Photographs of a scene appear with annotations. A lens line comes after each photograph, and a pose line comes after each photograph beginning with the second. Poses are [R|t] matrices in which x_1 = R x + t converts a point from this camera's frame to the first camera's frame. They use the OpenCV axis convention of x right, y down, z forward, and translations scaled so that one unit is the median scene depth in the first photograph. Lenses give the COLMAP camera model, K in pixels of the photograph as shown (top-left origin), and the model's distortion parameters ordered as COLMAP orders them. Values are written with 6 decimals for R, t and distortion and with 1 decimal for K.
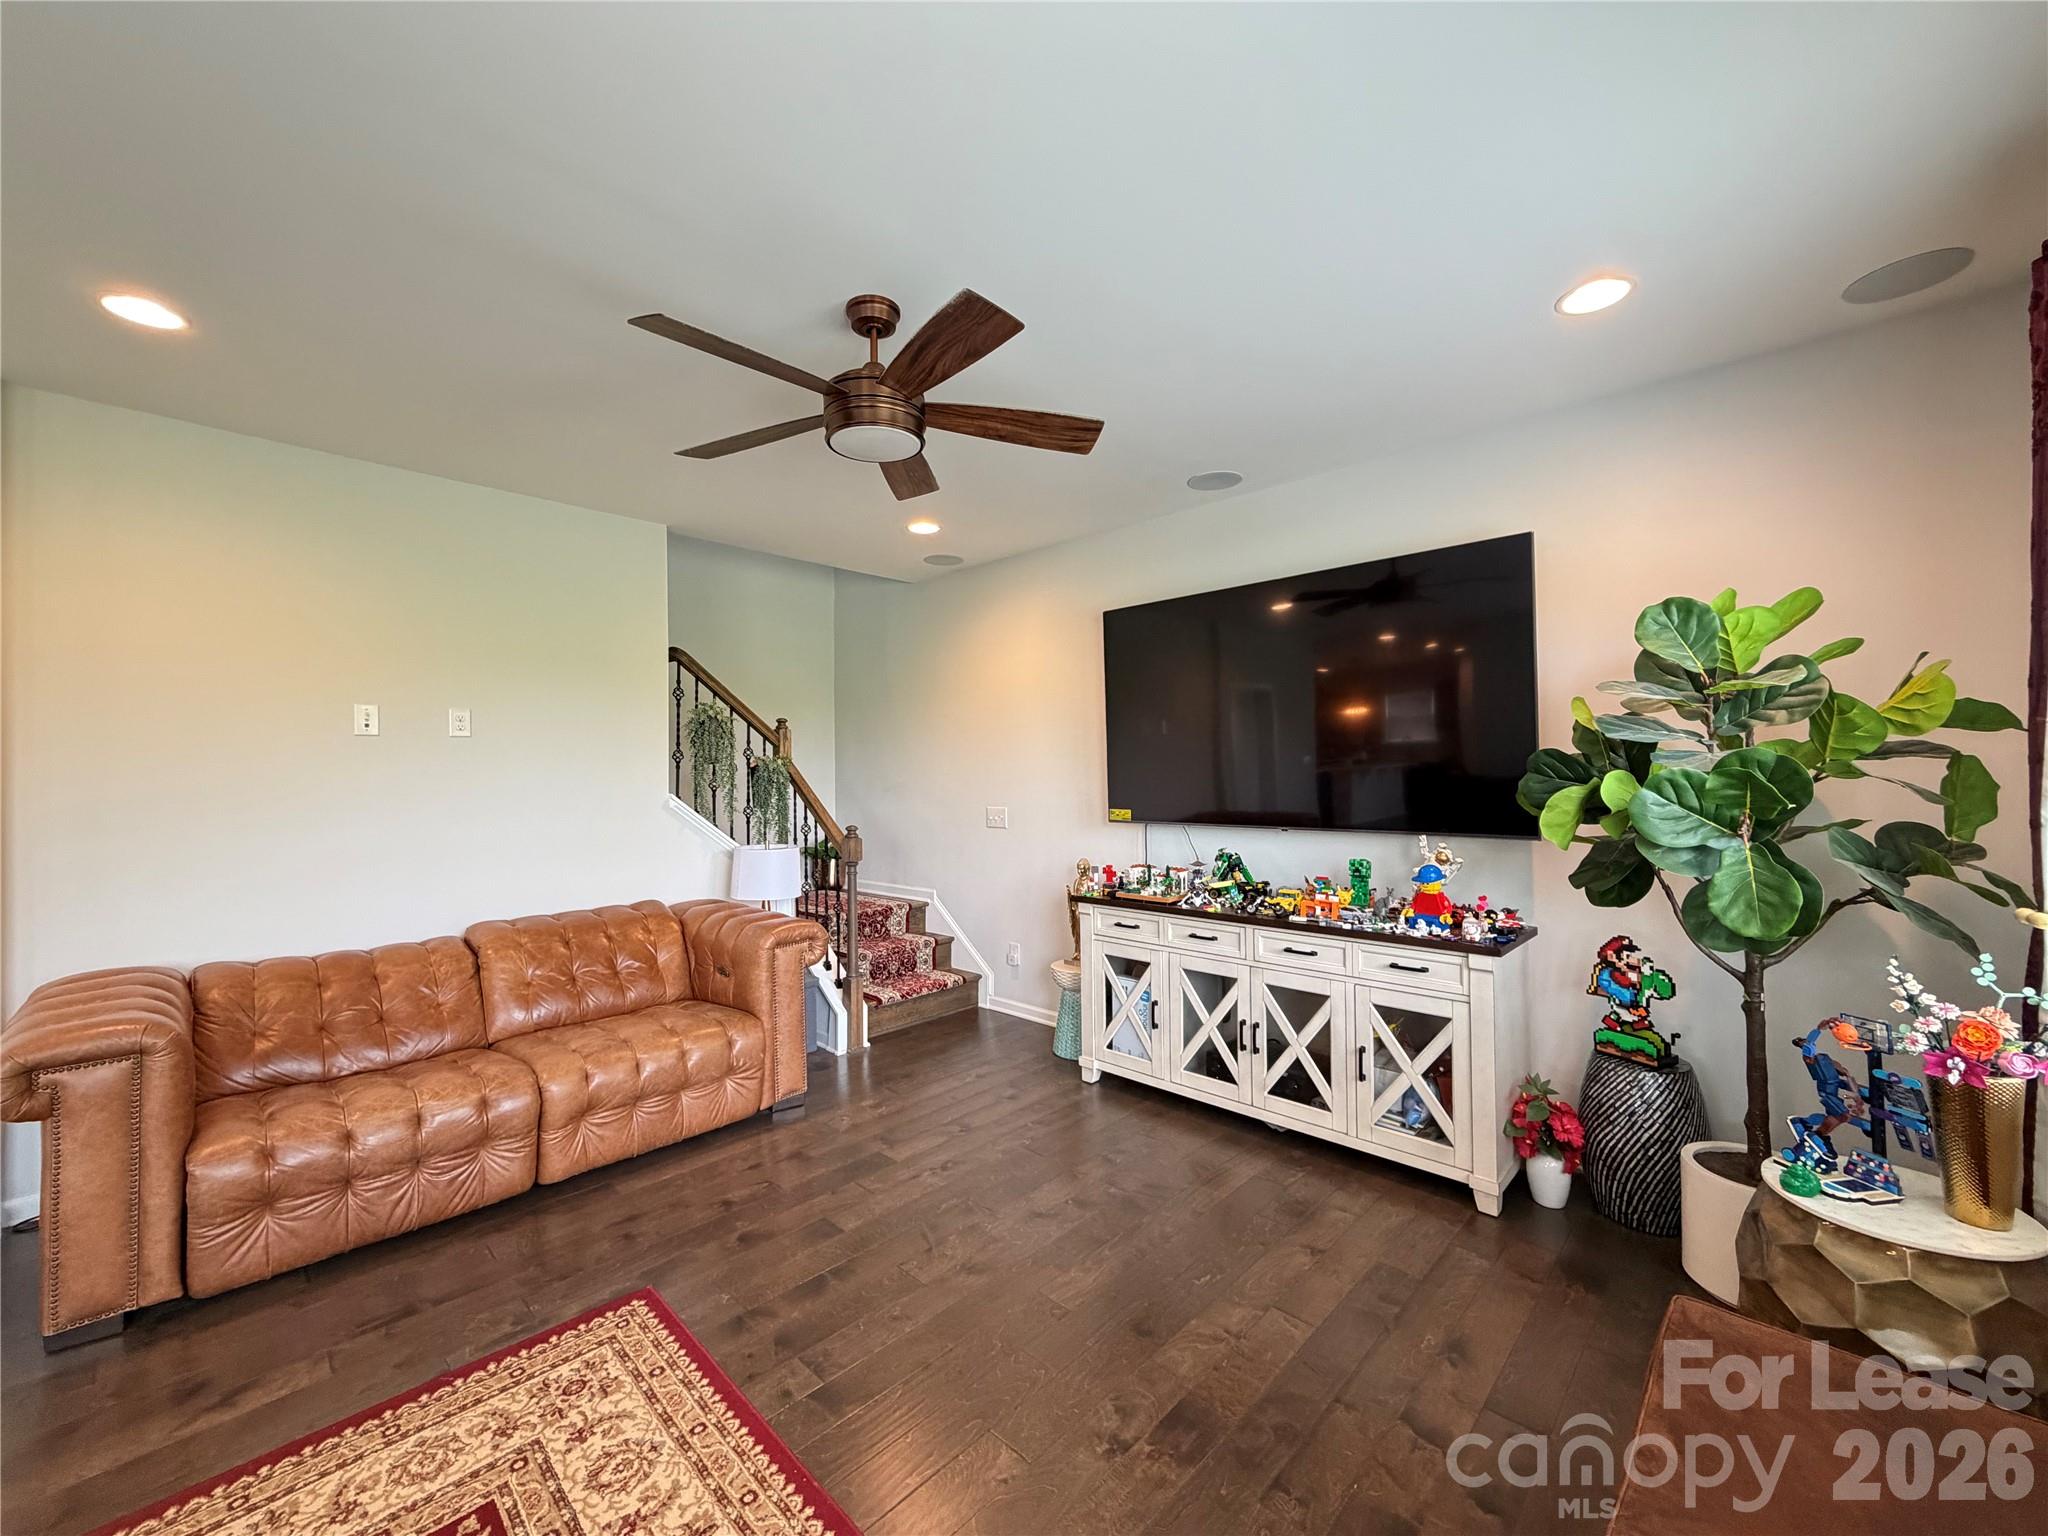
lens RADIAL K [[818.5, 0, 1024.2], [0, 818.5, 760.3], [0, 0, 1]] dist [0.004797, 0.000454]
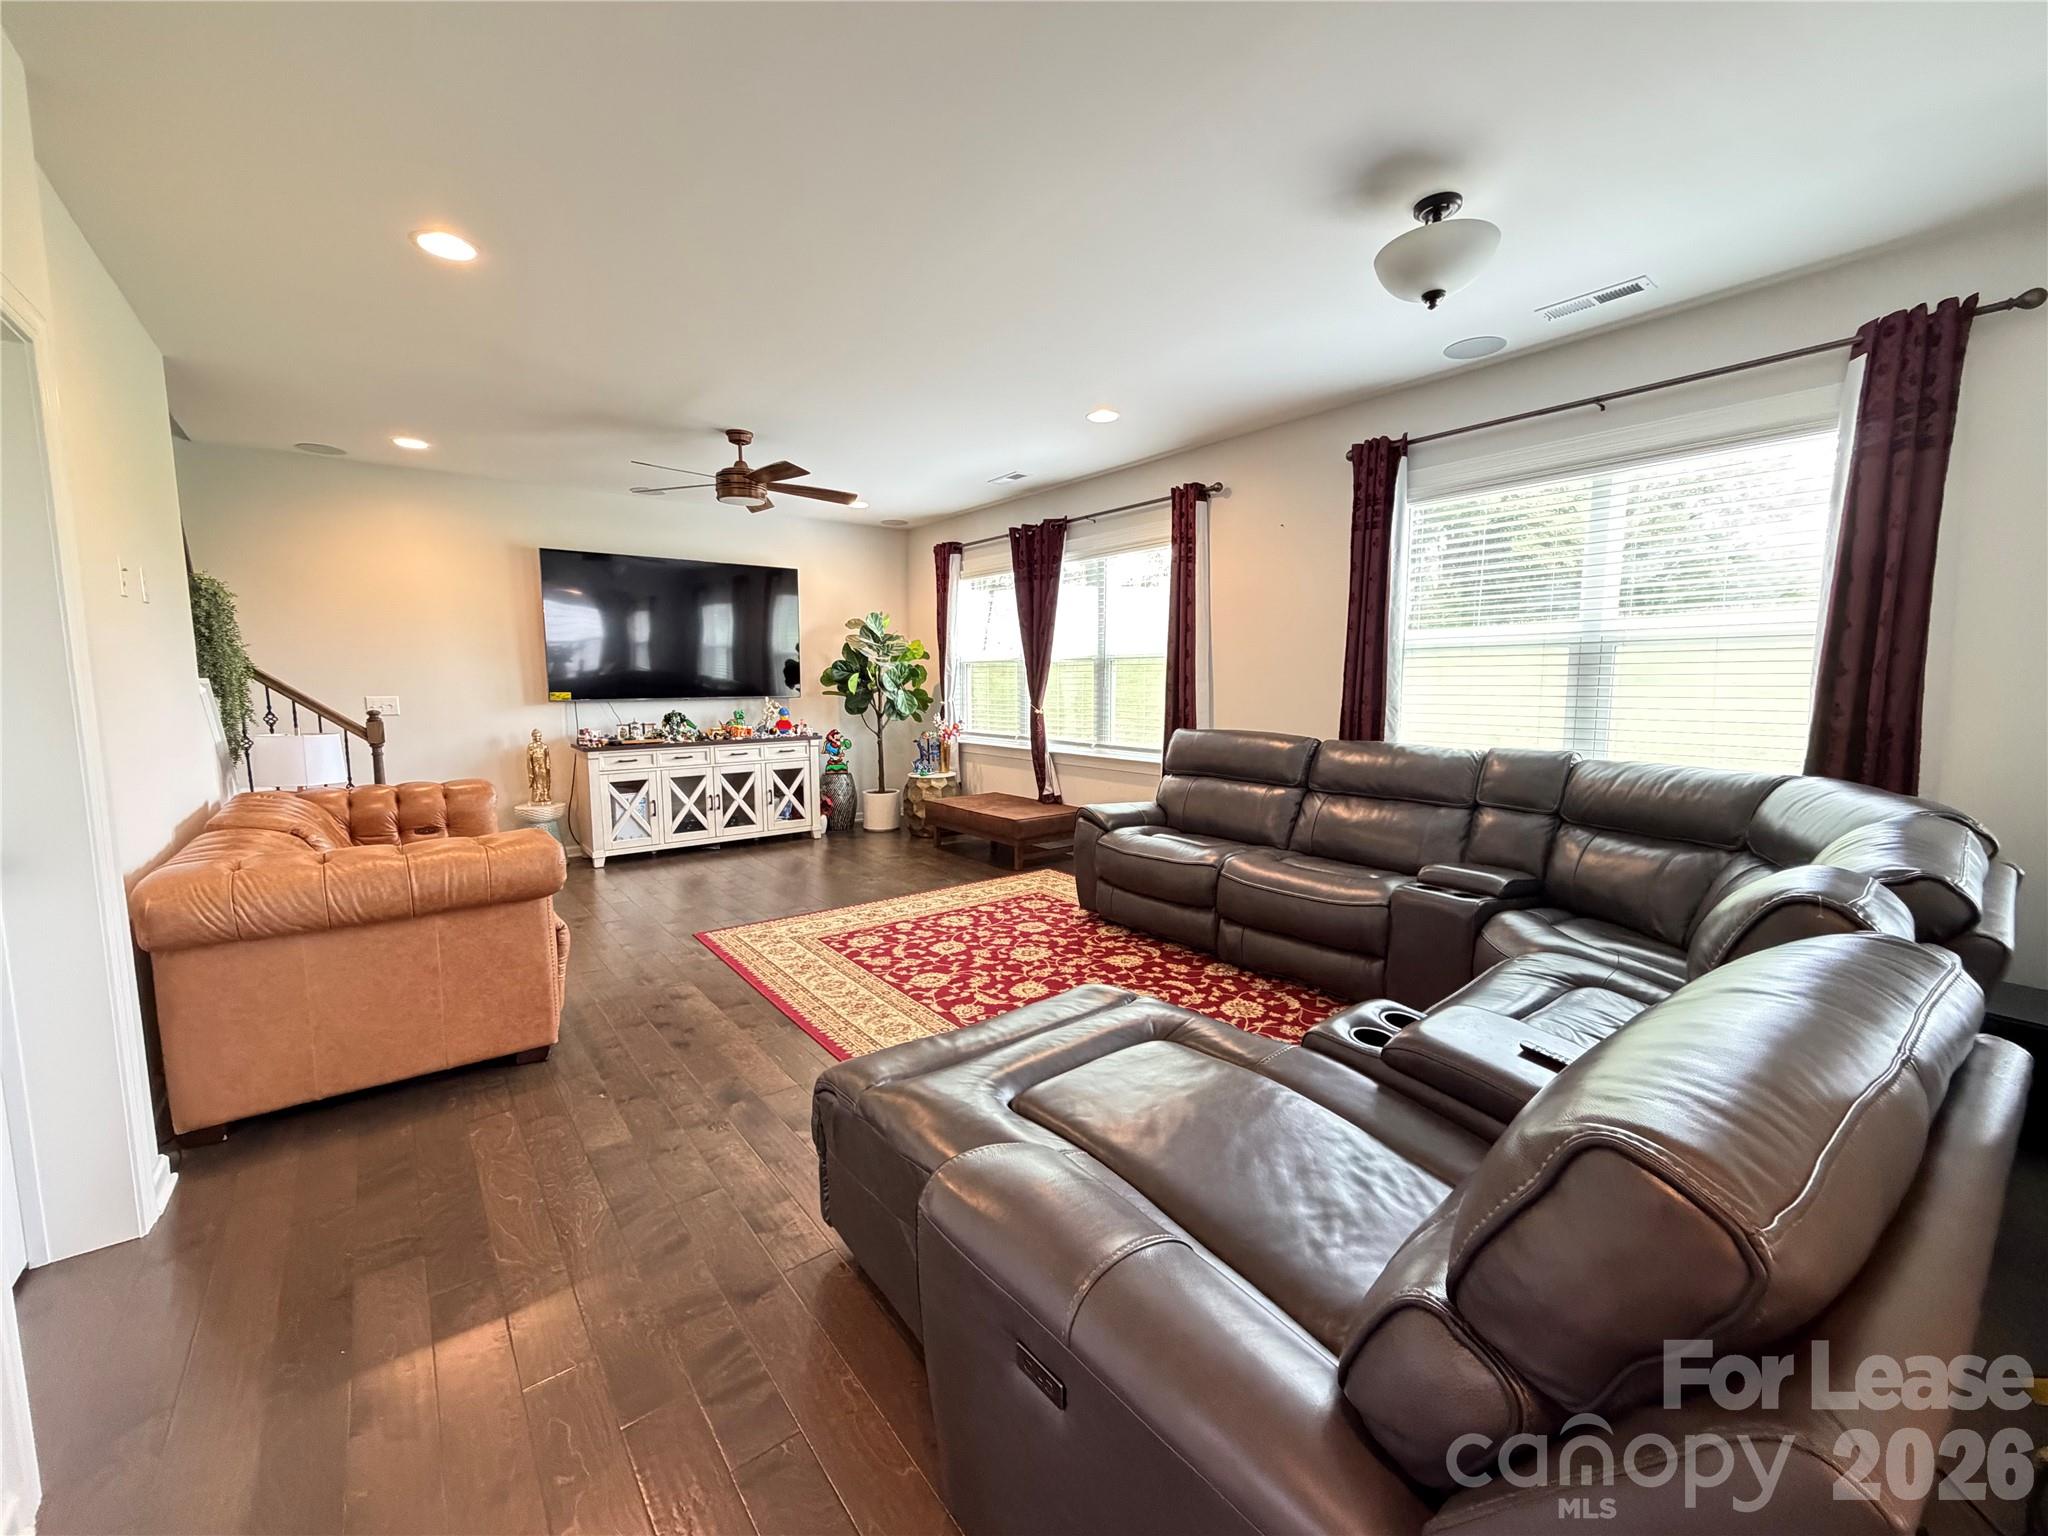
lens RADIAL K [[818.5, 0, 1017.8], [0, 818.5, 770.9], [0, 0, 1]] dist [0.004797, 0.000454]
pose [[0.138578, -0.102657, 0.985017, -1.587058], [-0.015047, 0.994280, 0.105739, 0.045937], [-0.990237, -0.029475, 0.136240, 0.017318]]
